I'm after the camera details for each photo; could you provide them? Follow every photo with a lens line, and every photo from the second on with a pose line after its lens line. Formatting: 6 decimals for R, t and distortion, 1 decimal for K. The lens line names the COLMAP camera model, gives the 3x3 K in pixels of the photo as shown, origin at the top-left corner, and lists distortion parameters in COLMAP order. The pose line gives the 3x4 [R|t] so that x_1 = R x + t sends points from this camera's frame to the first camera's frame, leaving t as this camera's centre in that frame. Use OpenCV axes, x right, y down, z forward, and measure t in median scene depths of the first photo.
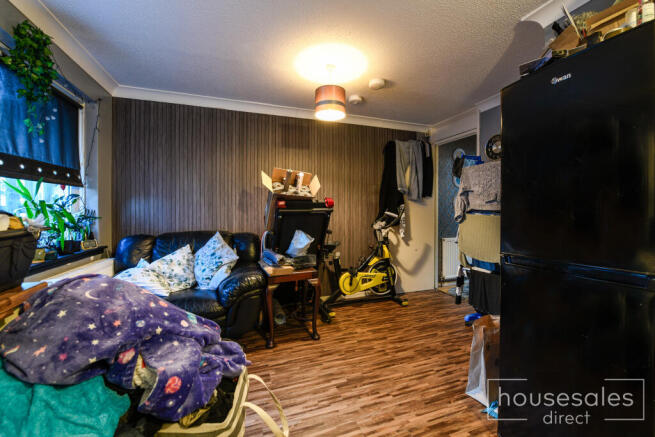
lens RADIAL K [[264.3, 0, 327.9], [0, 264.3, 215.6], [0, 0, 1]] dist [-0.021320, -0.000259]
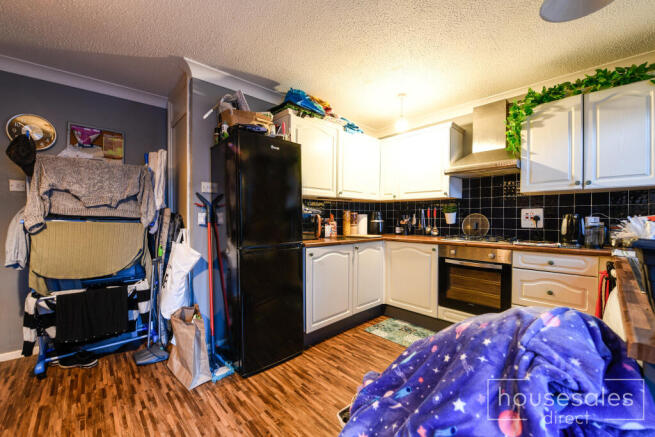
lens RADIAL K [[264.3, 0, 327.9], [0, 264.3, 215.6], [0, 0, 1]] dist [-0.021320, -0.000259]
pose [[-0.393051, 0.003880, 0.919509, -0.561261], [0.018095, 0.999830, 0.003516, -0.012697], [-0.919339, 0.018021, -0.393054, 0.752761]]
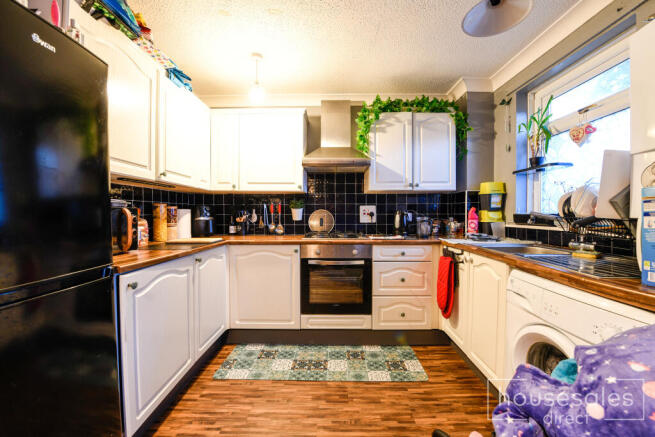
lens RADIAL K [[264.3, 0, 327.9], [0, 264.3, 215.6], [0, 0, 1]] dist [-0.021320, -0.000259]
pose [[-0.937136, -0.004034, 0.348940, -0.097387], [0.005993, 0.999600, 0.027653, -0.010802], [-0.348912, 0.028006, -0.936737, 0.761442]]
